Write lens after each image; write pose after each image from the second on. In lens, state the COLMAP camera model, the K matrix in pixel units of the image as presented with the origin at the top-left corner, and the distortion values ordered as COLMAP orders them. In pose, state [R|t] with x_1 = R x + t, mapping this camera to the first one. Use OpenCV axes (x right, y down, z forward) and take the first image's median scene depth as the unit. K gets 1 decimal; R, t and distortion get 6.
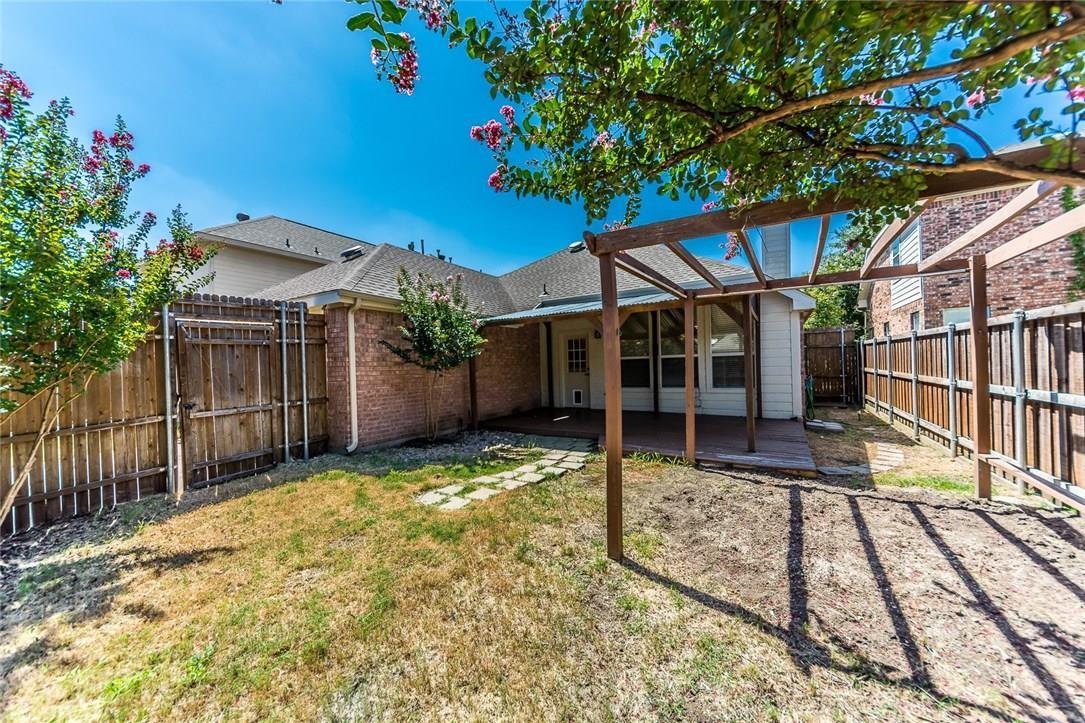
lens RADIAL K [[391.8, 0, 548.5], [0, 391.8, 361.9], [0, 0, 1]] dist [-0.001068, -0.000343]
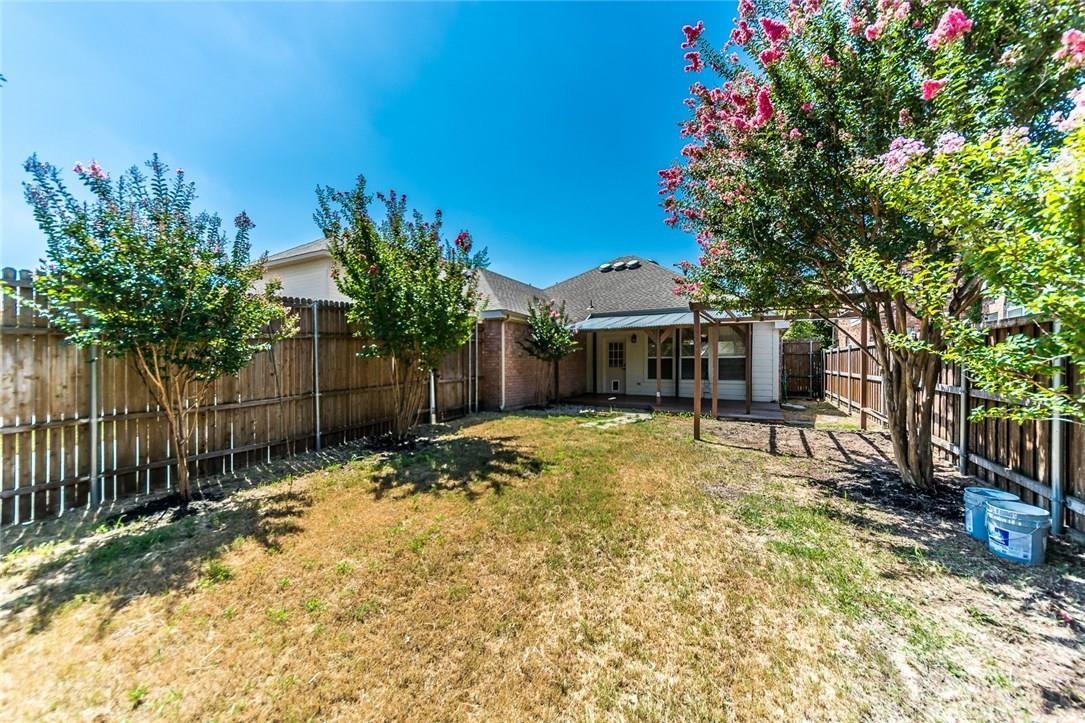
lens RADIAL K [[391.8, 0, 537.3], [0, 391.8, 359.8], [0, 0, 1]] dist [-0.001068, -0.000343]
pose [[0.999357, 0.031474, 0.017165, -0.352654], [-0.031503, 0.999503, 0.001438, 0.015270], [-0.017111, -0.001978, 0.999852, -0.556715]]
